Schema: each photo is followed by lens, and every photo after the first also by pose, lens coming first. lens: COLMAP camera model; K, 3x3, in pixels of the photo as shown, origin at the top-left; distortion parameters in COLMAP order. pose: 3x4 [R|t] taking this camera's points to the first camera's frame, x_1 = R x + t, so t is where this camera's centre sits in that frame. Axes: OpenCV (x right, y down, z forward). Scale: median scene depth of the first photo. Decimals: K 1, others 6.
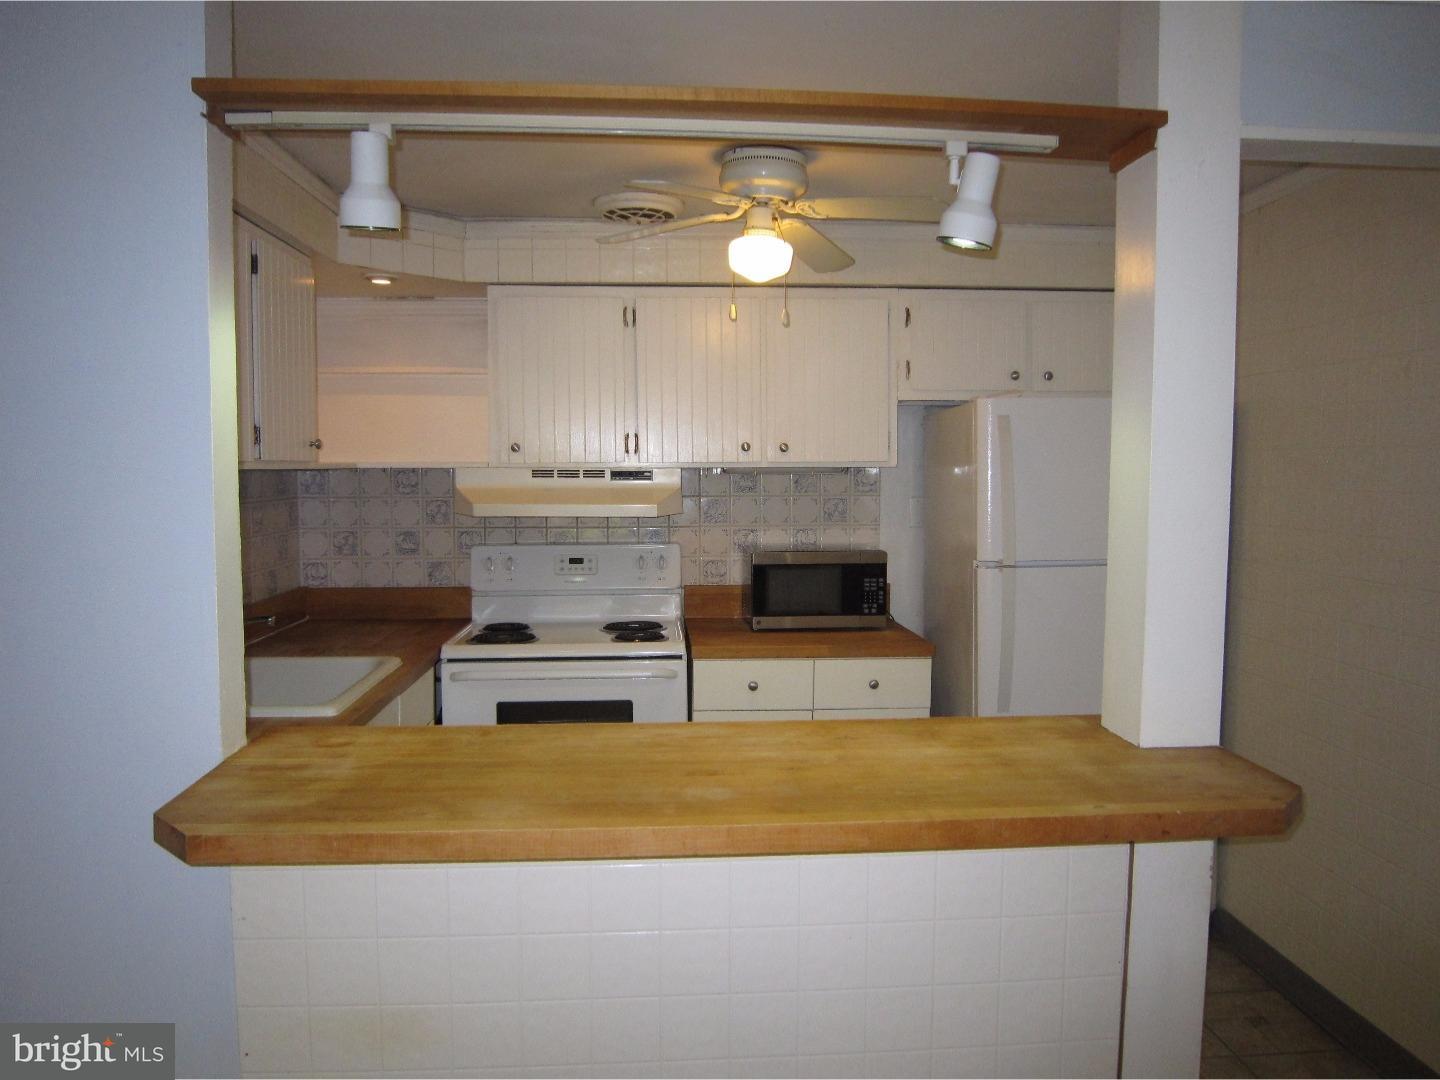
lens RADIAL K [[1012.3, 0, 720.0], [0, 1012.3, 540.0], [0, 0, 1]] dist [-0.064154, 0.001485]
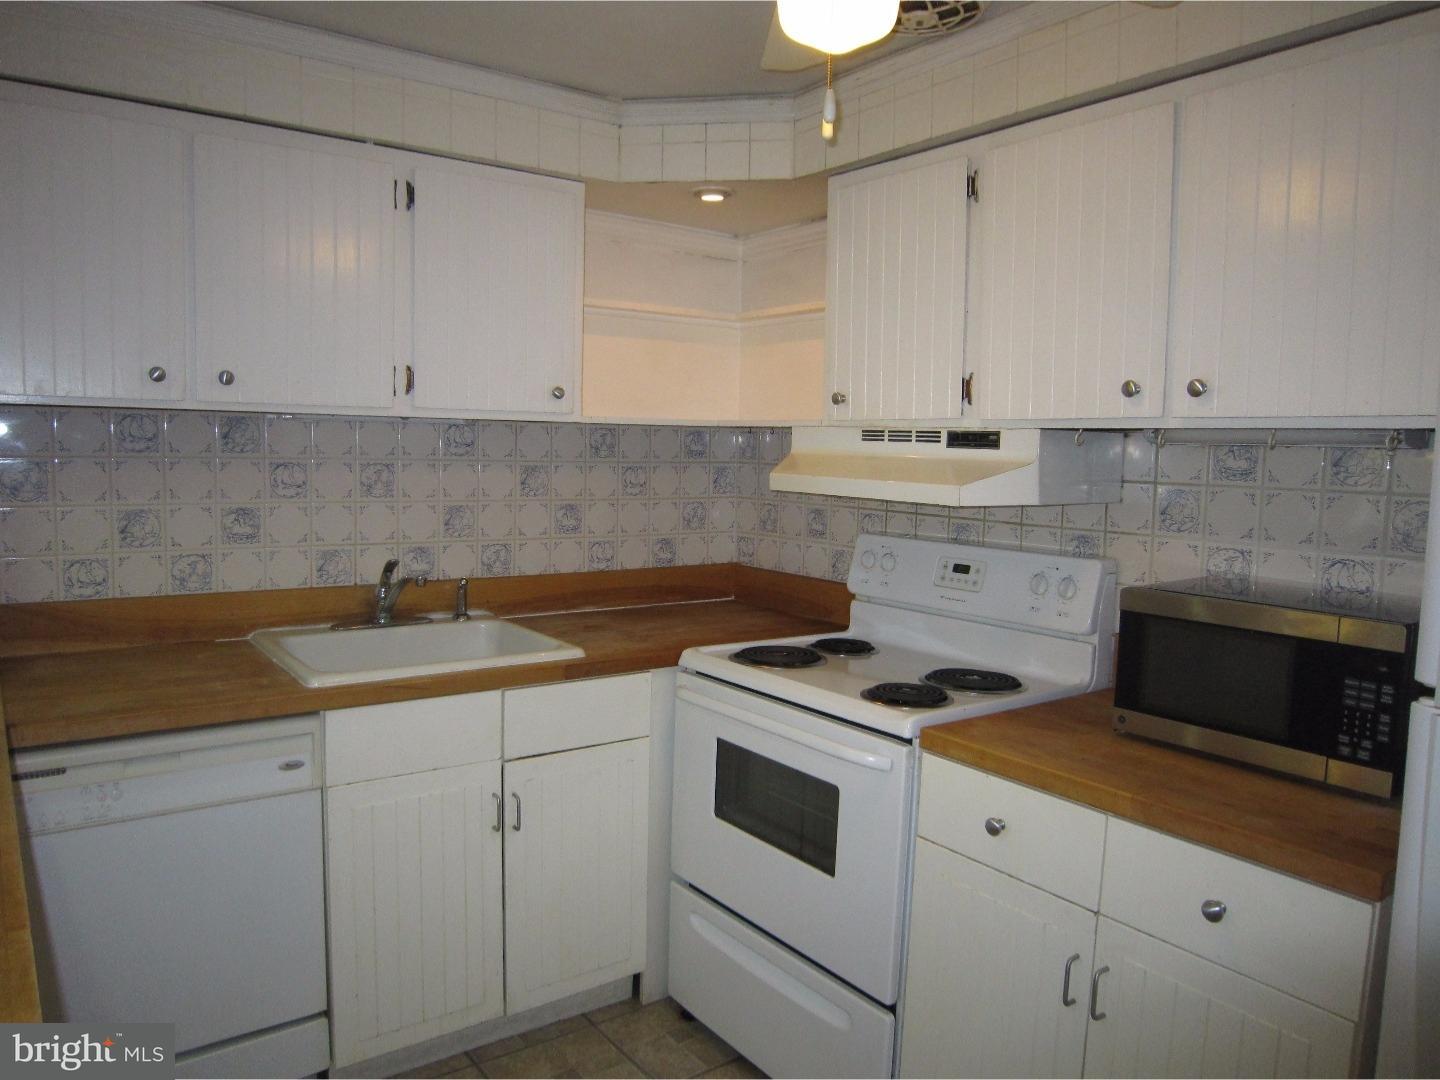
lens RADIAL K [[1012.3, 0, 720.0], [0, 1012.3, 540.0], [0, 0, 1]] dist [-0.064154, 0.001485]
pose [[0.526672, 0.091555, -0.845124, 0.362253], [-0.085776, 0.994833, 0.054319, -0.022630], [0.845730, 0.043883, 0.531804, 0.537517]]
